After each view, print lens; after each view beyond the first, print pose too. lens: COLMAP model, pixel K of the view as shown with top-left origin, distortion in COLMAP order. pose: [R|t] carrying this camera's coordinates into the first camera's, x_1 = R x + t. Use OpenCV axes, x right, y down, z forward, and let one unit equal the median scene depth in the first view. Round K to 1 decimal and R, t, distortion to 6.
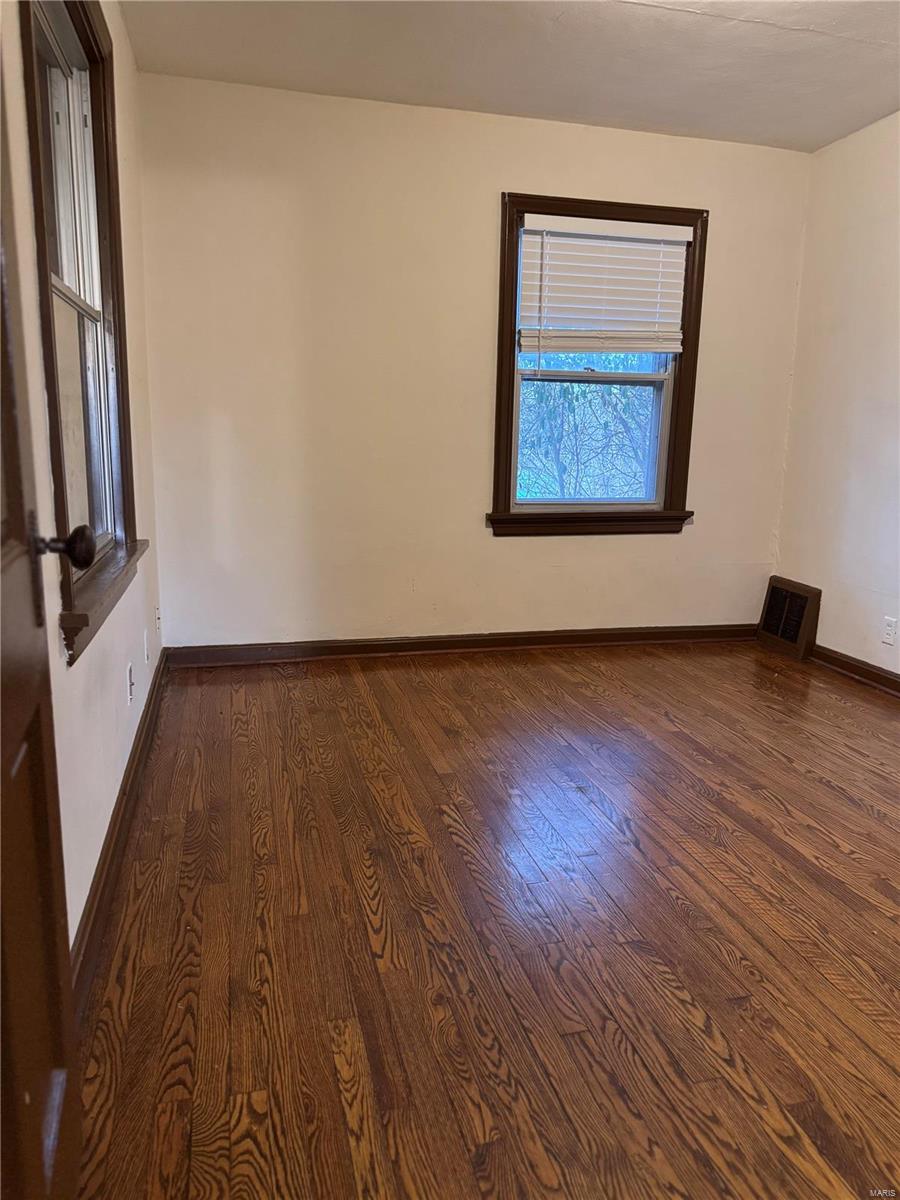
lens RADIAL K [[850.8, 0, 450.0], [0, 850.8, 600.0], [0, 0, 1]] dist [0.144226, -0.273392]
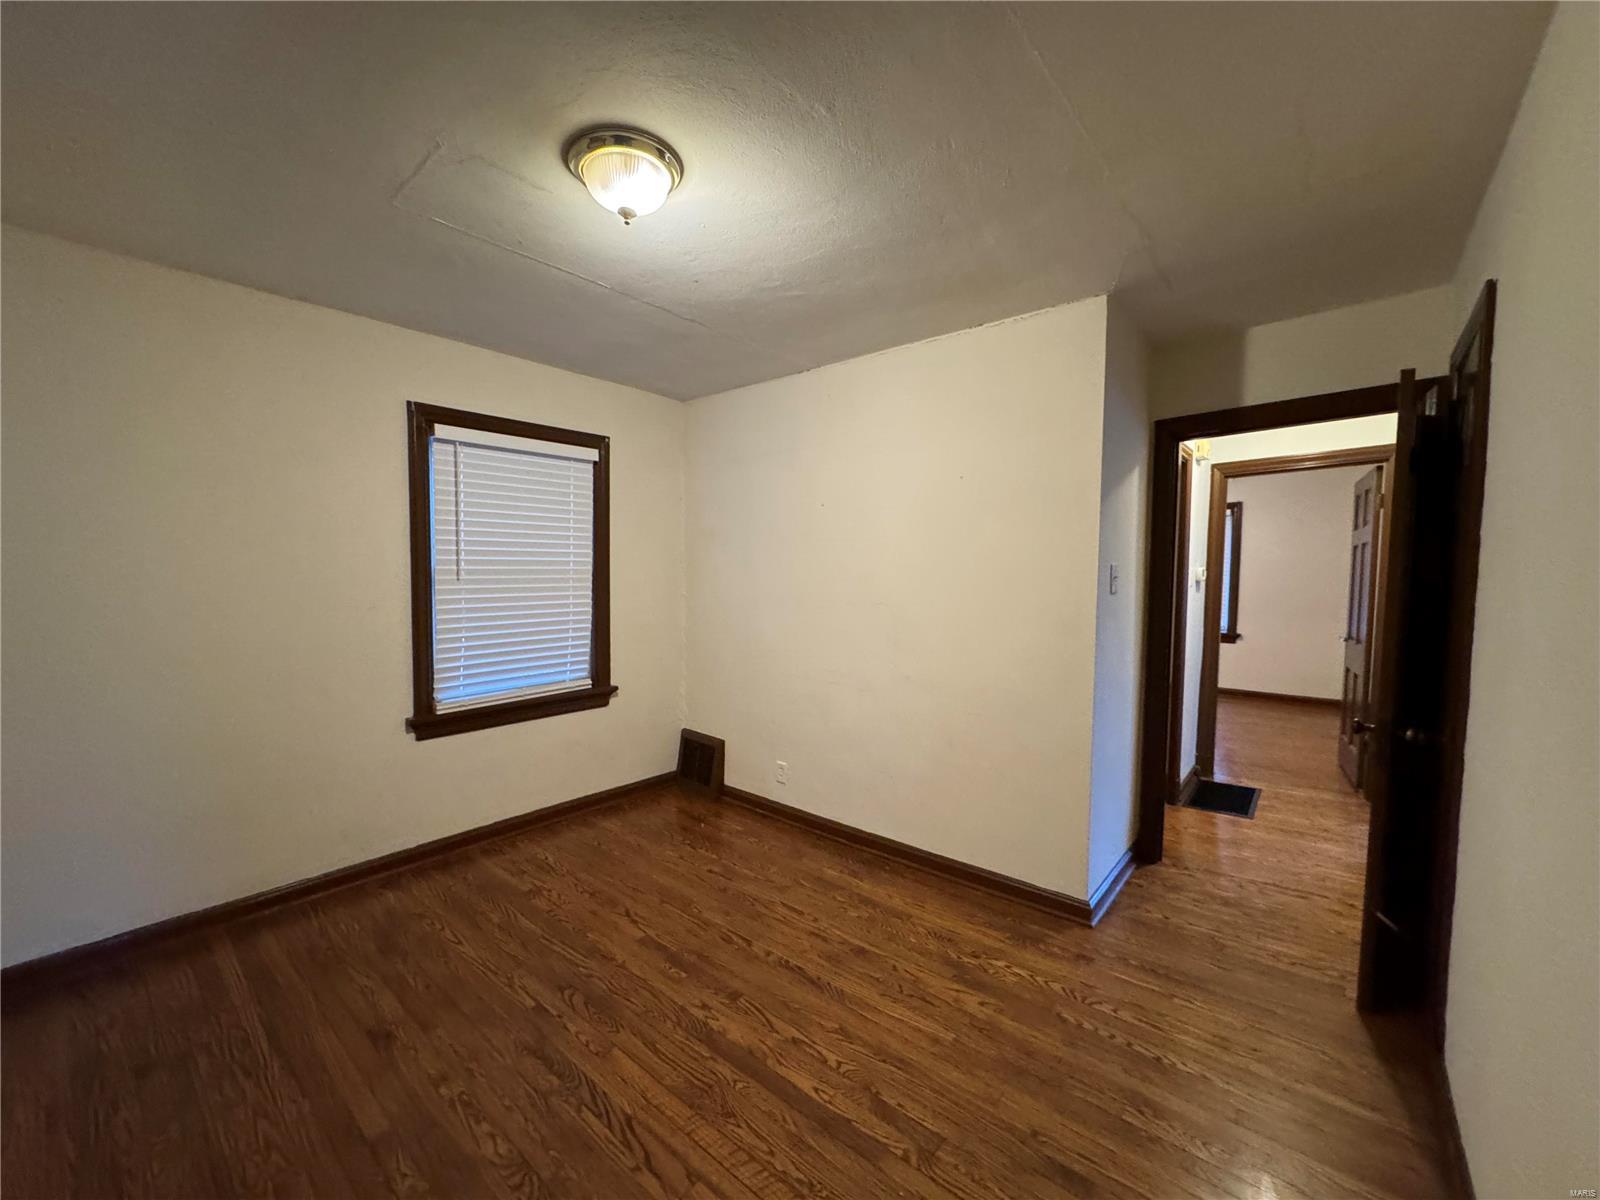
lens RADIAL K [[639.5, 0, 800.0], [0, 639.5, 600.0], [0, 0, 1]] dist [-0.000686, -0.000326]
pose [[0.813719, -0.040733, 0.579830, -0.008494], [0.112865, 0.989628, -0.088870, -0.143290], [-0.570196, 0.137758, 0.809876, 0.203175]]
